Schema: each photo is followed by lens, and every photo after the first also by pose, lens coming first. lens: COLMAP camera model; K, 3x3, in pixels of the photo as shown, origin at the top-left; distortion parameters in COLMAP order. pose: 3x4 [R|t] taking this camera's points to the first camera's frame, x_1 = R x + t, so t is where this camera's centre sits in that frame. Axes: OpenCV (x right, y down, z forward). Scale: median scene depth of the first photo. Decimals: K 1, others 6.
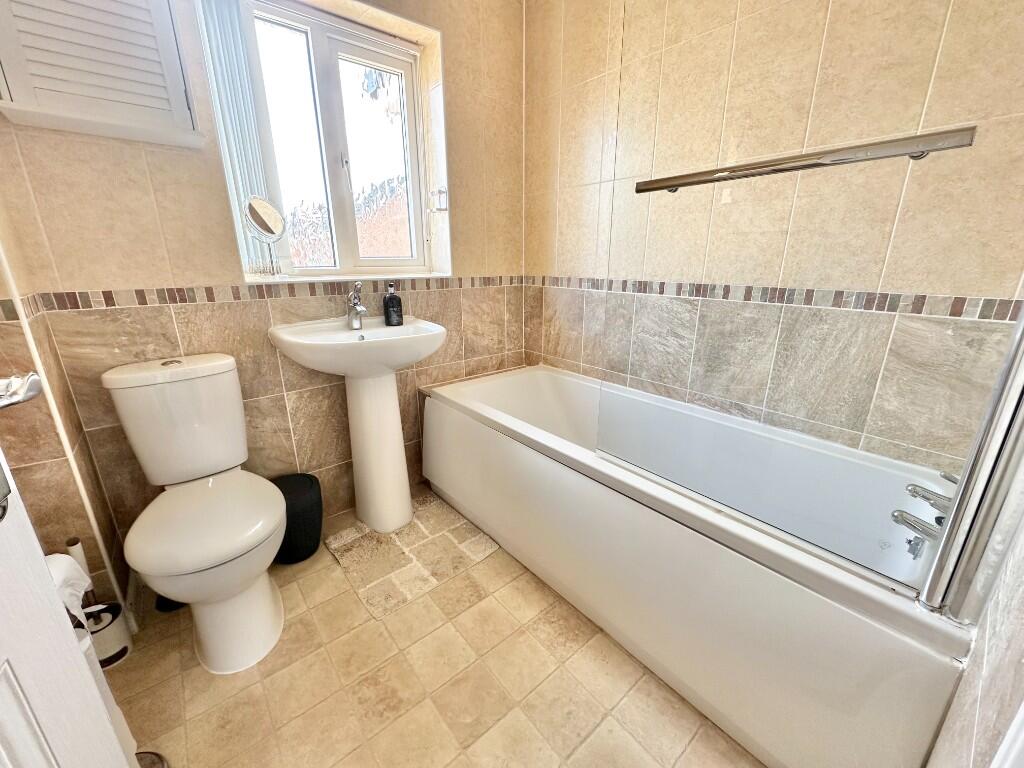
lens RADIAL K [[410.2, 0, 509.7], [0, 410.2, 387.9], [0, 0, 1]] dist [0.000780, 0.000099]
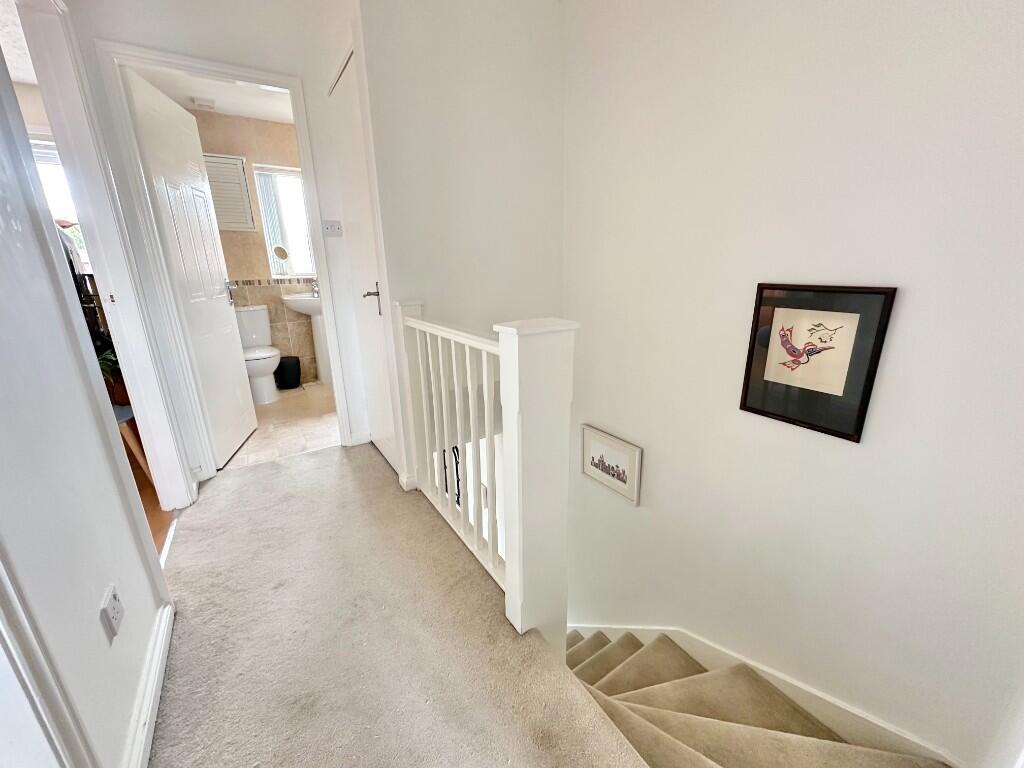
lens RADIAL K [[410.2, 0, 515.4], [0, 410.2, 380.5], [0, 0, 1]] dist [0.000780, 0.000099]
pose [[0.994221, 0.015292, -0.106263, 1.155002], [-0.018197, 0.999485, -0.026429, 0.424634], [0.105804, 0.028210, 0.993987, -1.386153]]
